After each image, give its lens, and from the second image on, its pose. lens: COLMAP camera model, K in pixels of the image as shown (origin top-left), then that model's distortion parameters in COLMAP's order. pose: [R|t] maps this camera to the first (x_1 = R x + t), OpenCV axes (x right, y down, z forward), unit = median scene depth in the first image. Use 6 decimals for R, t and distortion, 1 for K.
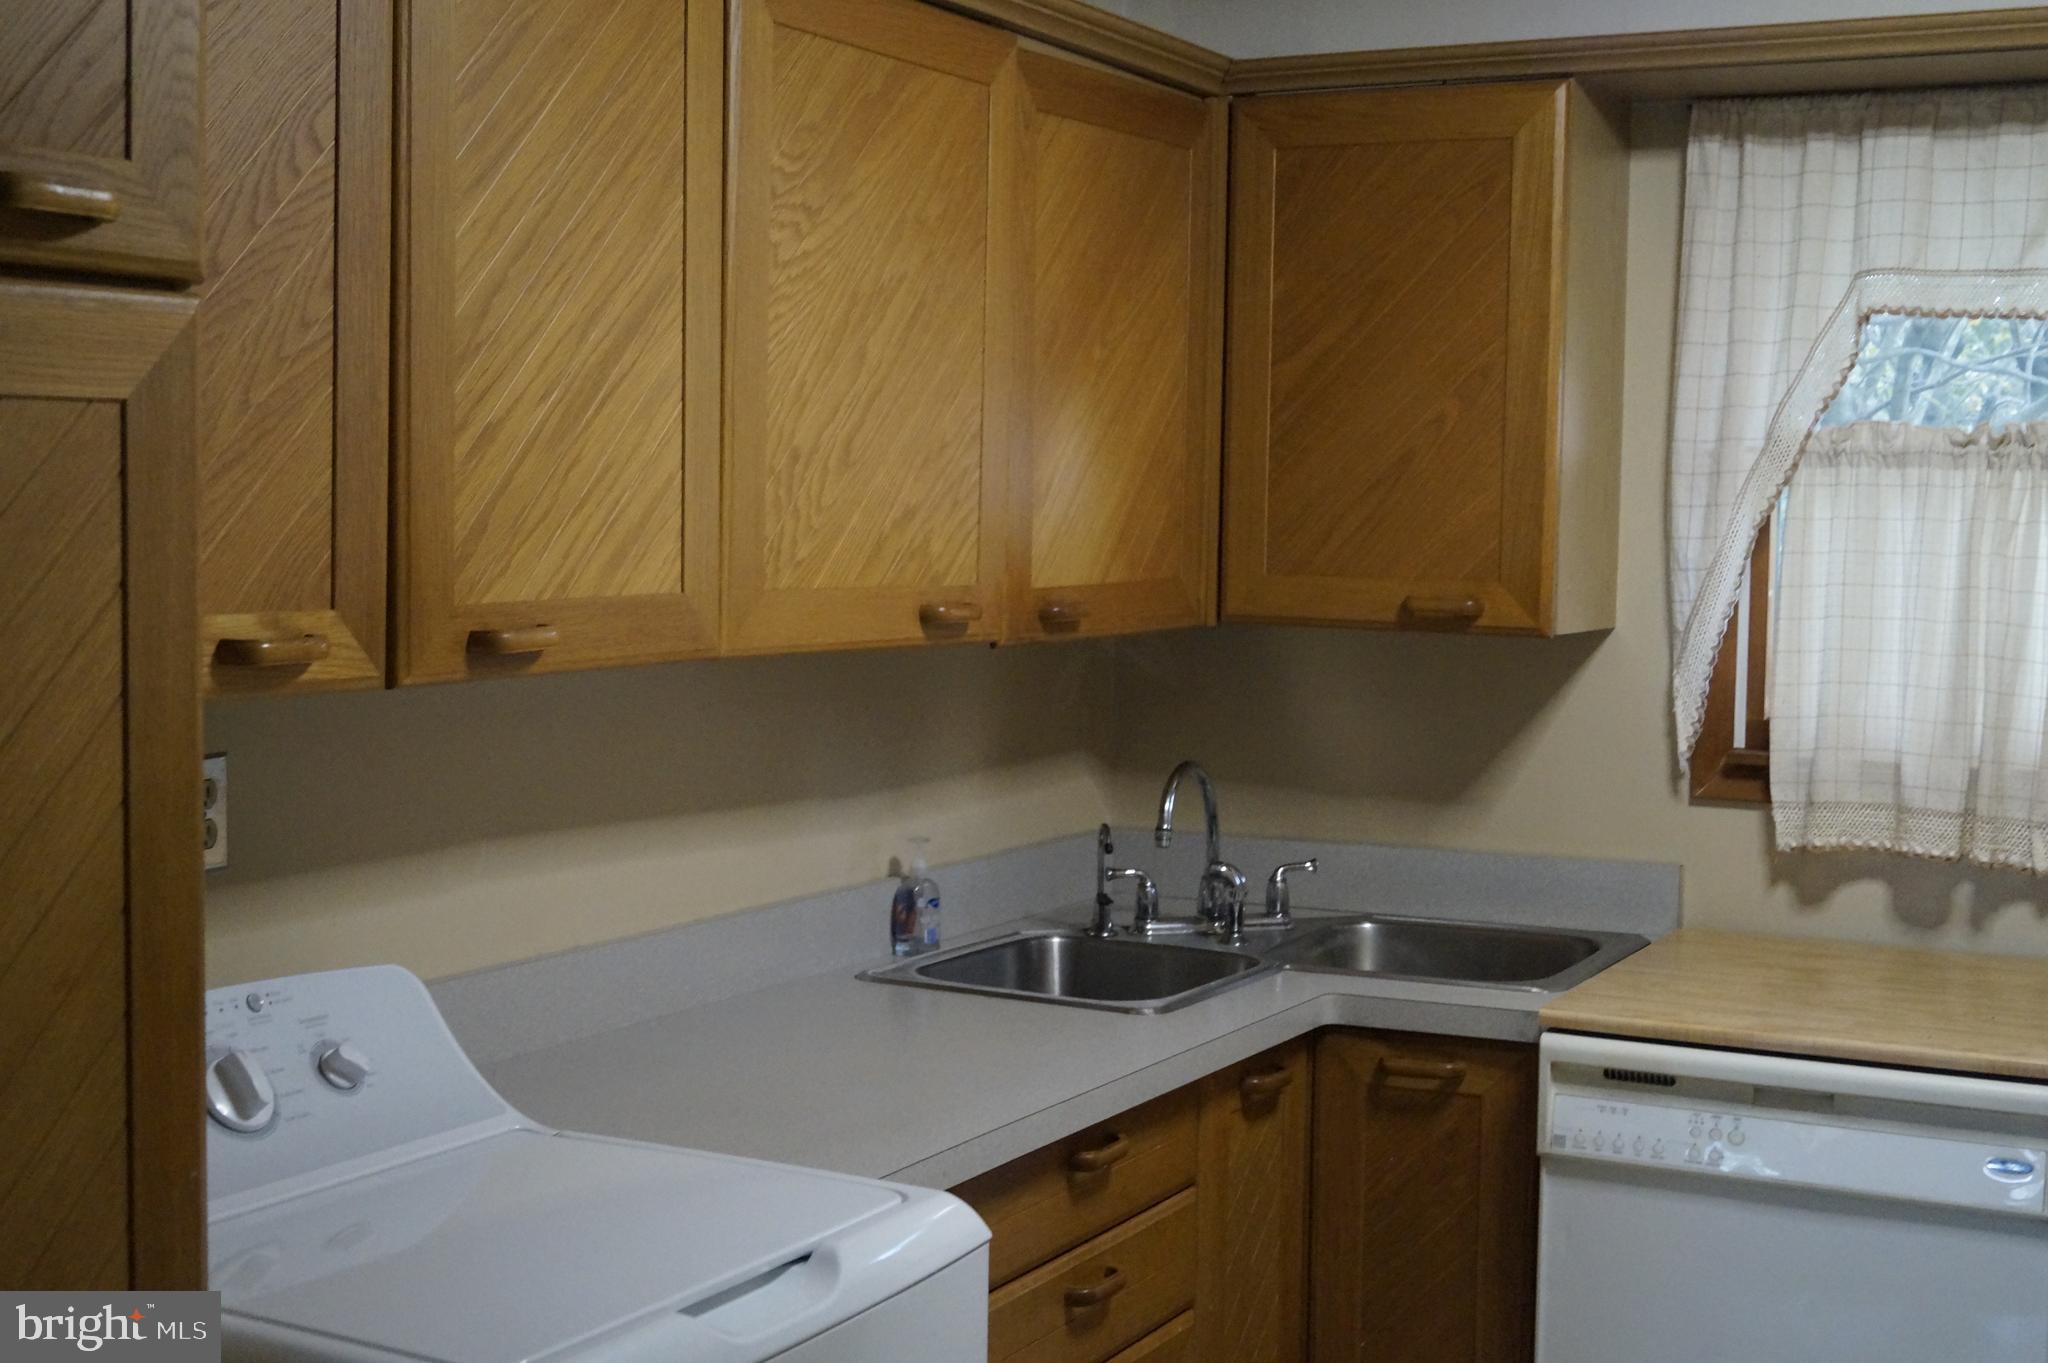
lens RADIAL K [[2625.2, 0, 1024.0], [0, 2625.2, 681.5], [0, 0, 1]] dist [-0.047180, -0.010674]
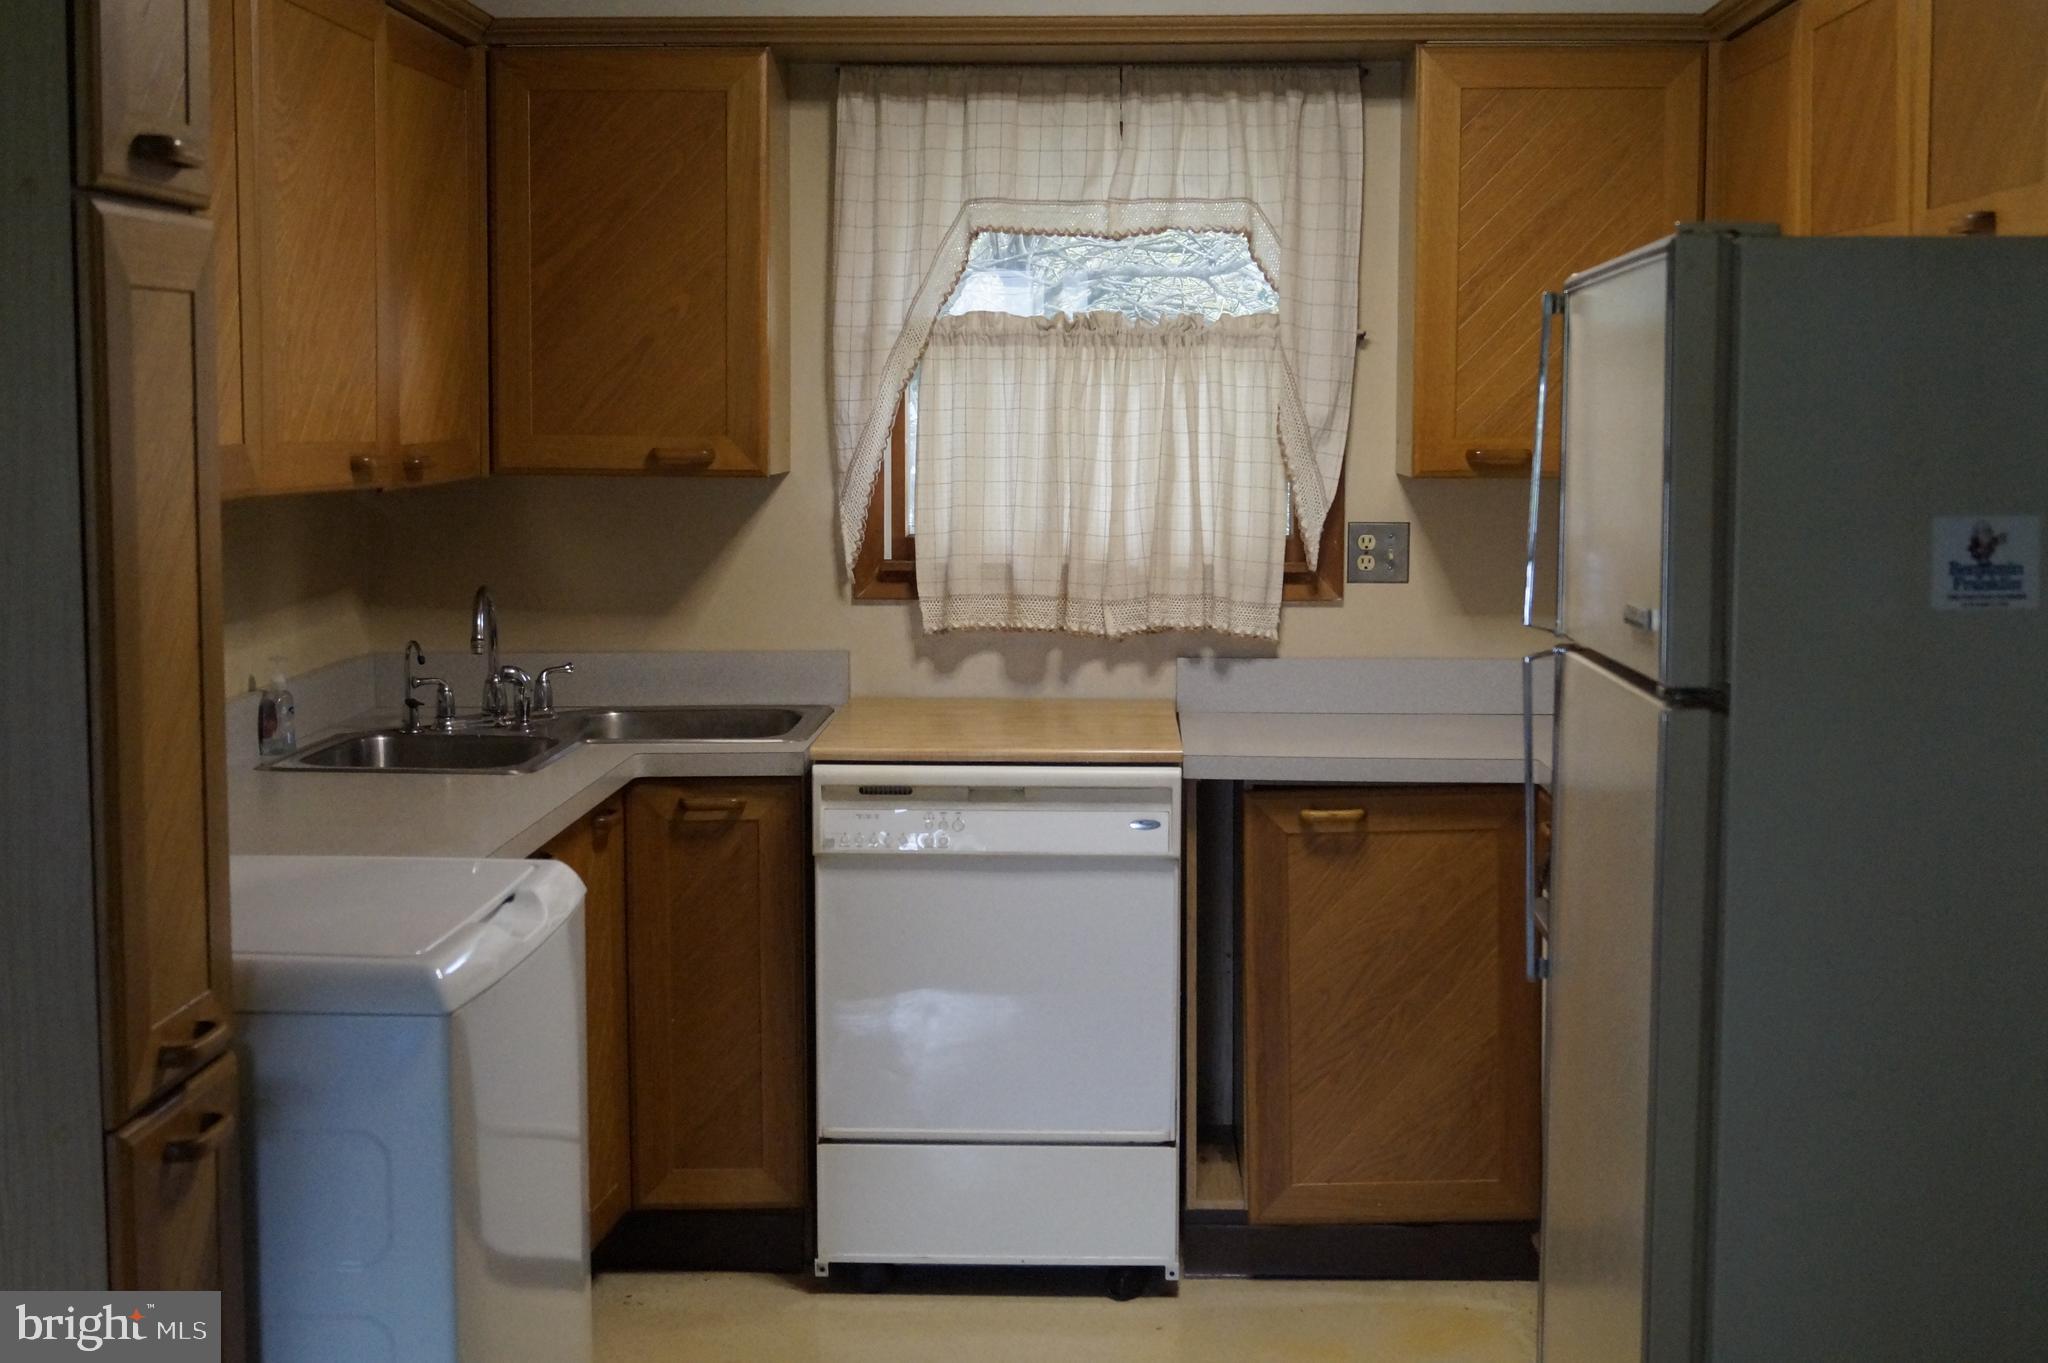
lens RADIAL K [[2625.2, 0, 1024.0], [0, 2625.2, 681.5], [0, 0, 1]] dist [-0.047180, -0.010674]
pose [[0.896003, -0.058269, 0.440208, -0.265718], [0.040635, 0.997953, 0.049388, 0.025563], [-0.442185, -0.026364, 0.896537, -0.233481]]
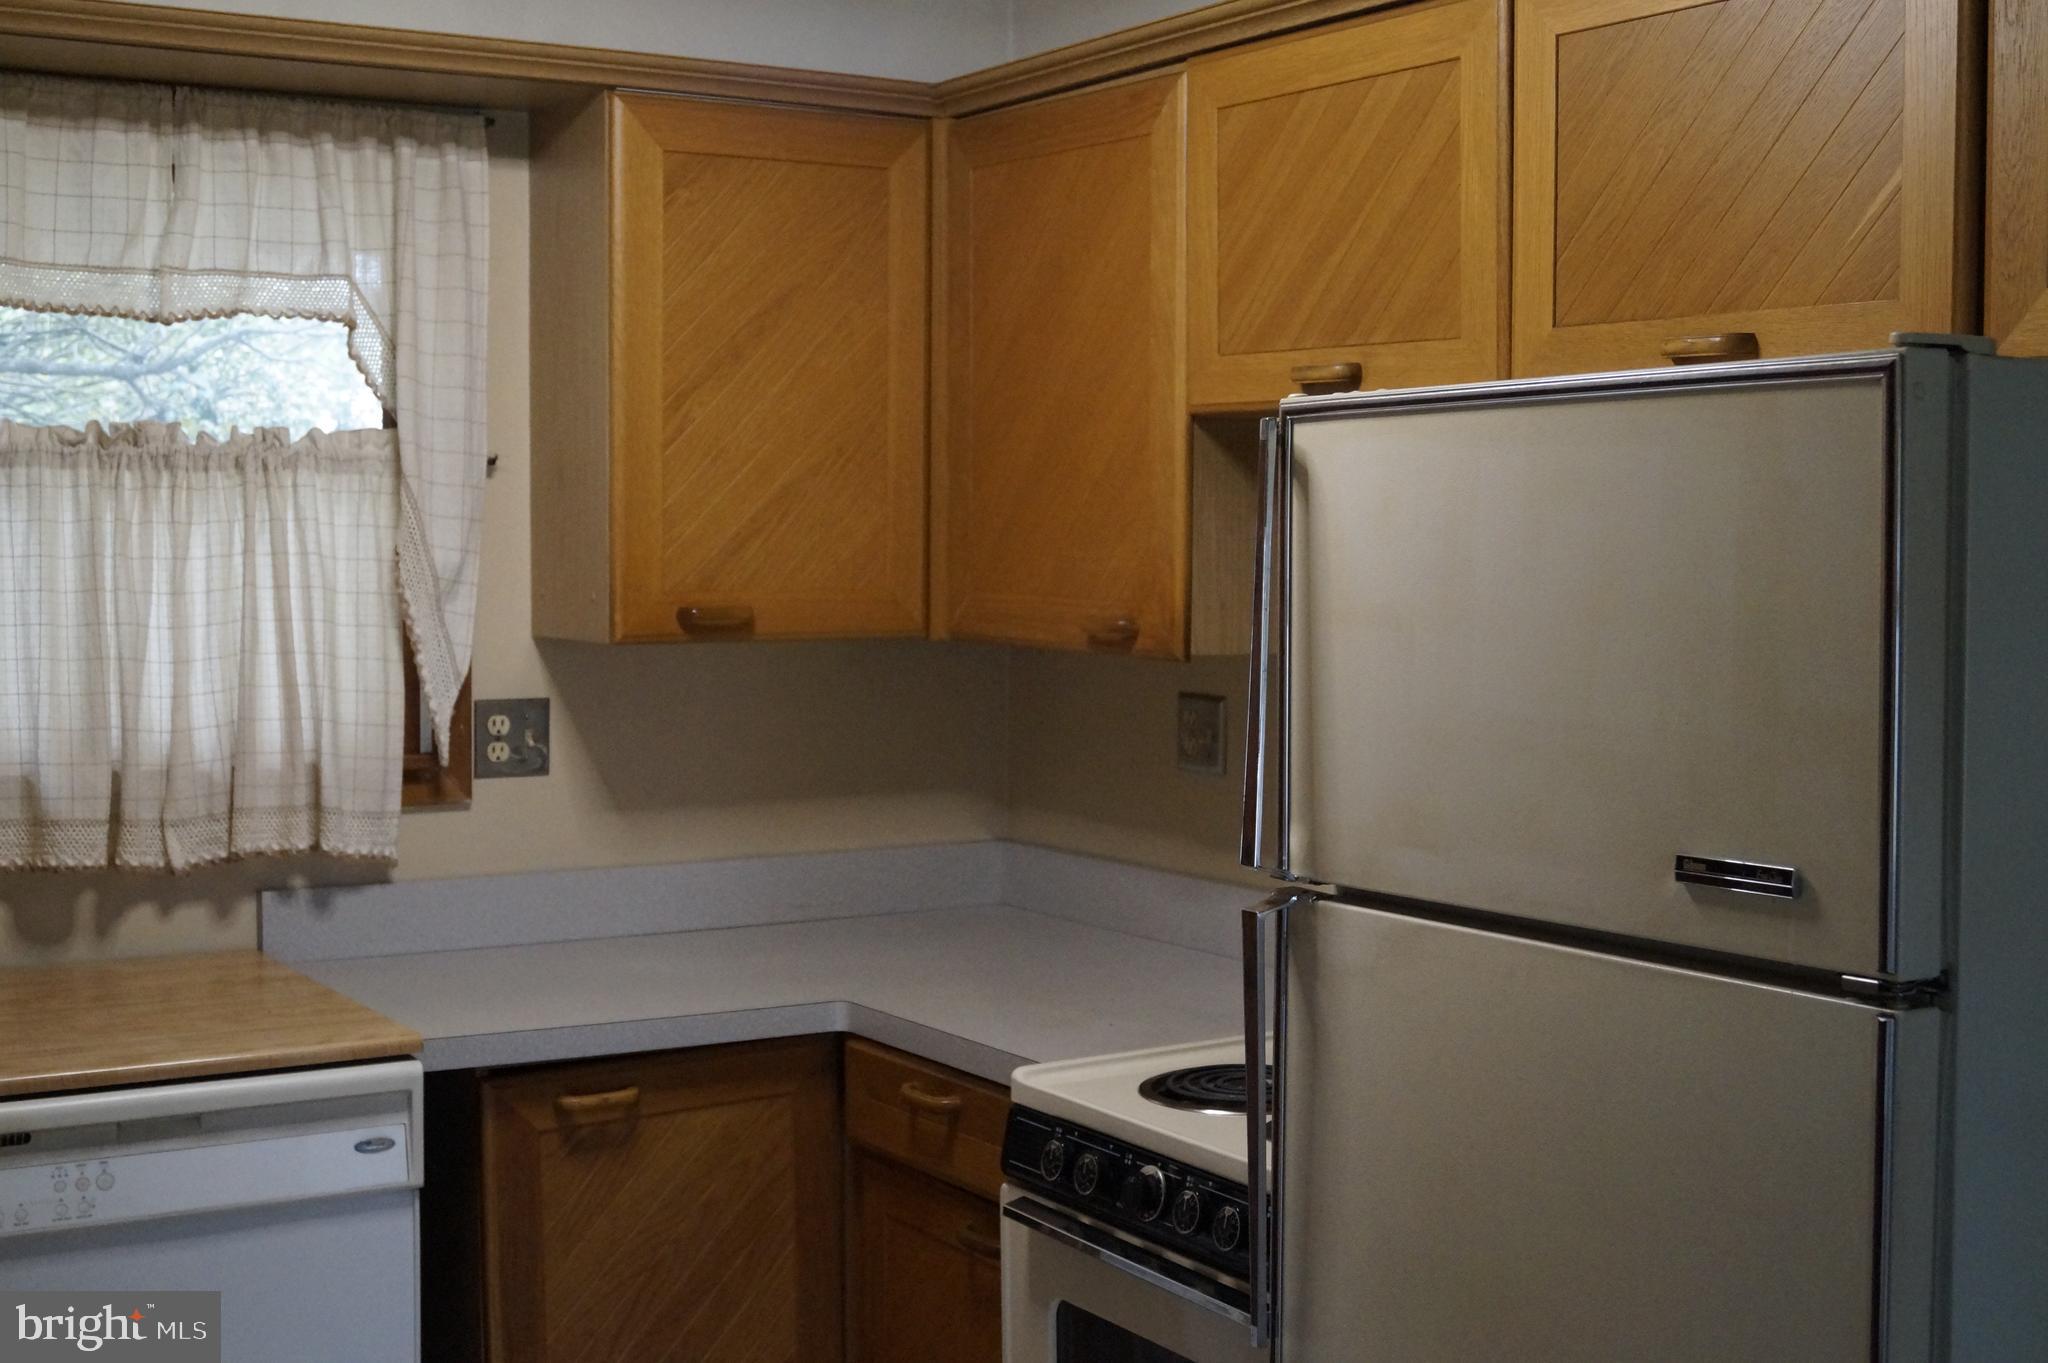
lens RADIAL K [[2625.2, 0, 1024.0], [0, 2625.2, 681.5], [0, 0, 1]] dist [-0.047180, -0.010674]
pose [[0.491030, -0.061898, 0.868941, -0.315216], [0.060548, 0.997485, 0.036840, -0.016352], [-0.869036, 0.034523, 0.493543, 0.211479]]
